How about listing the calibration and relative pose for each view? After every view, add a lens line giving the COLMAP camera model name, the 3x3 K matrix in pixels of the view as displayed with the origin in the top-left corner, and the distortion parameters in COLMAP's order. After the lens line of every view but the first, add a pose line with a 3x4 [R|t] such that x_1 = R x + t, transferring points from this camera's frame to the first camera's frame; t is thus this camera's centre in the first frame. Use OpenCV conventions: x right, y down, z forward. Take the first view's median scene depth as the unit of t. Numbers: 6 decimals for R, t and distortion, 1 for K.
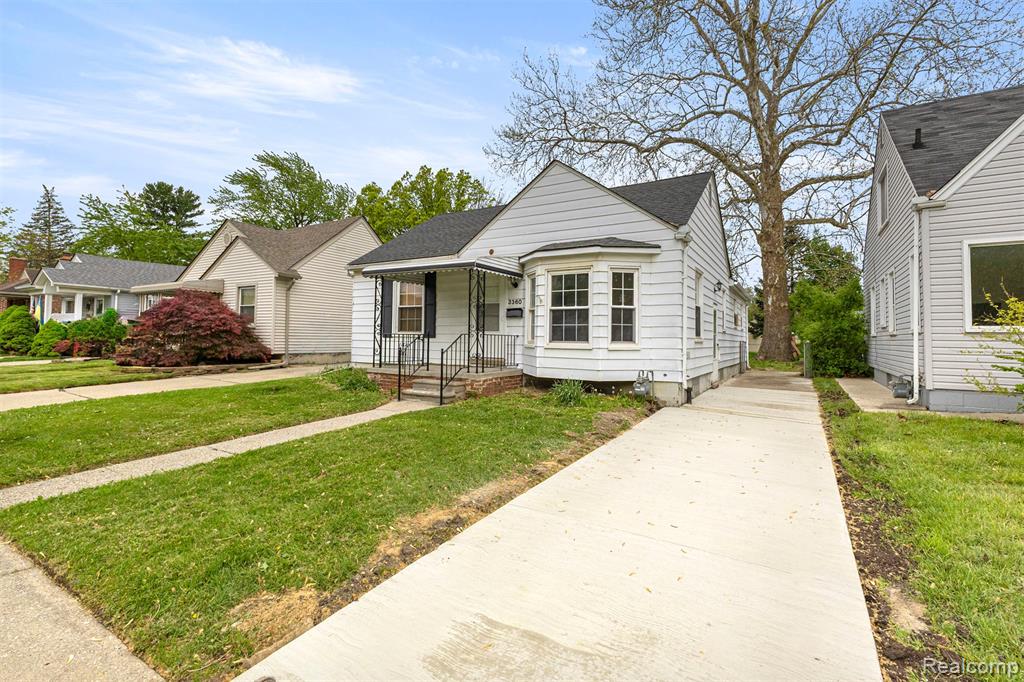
lens RADIAL K [[465.8, 0, 513.2], [0, 465.8, 337.8], [0, 0, 1]] dist [0.011610, -0.000035]
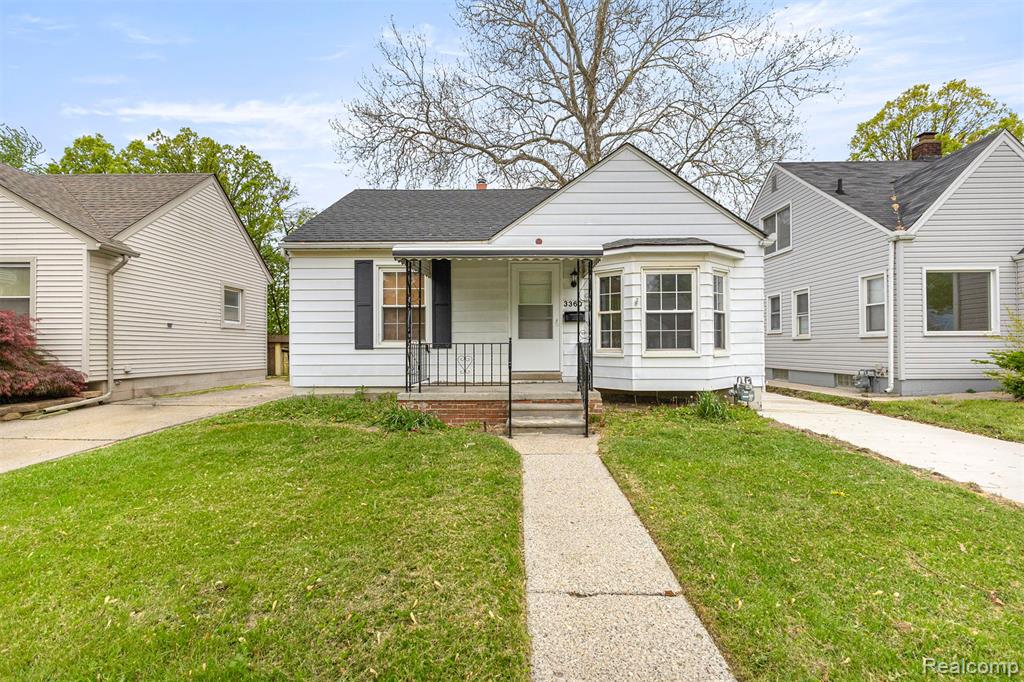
lens RADIAL K [[451.8, 0, 511.2], [0, 451.8, 342.6], [0, 0, 1]] dist [0.010578, -0.000053]
pose [[0.860707, -0.012753, 0.508941, -0.494297], [0.016392, 0.999862, -0.002667, -0.006042], [-0.508837, 0.010638, 0.860797, 0.341144]]
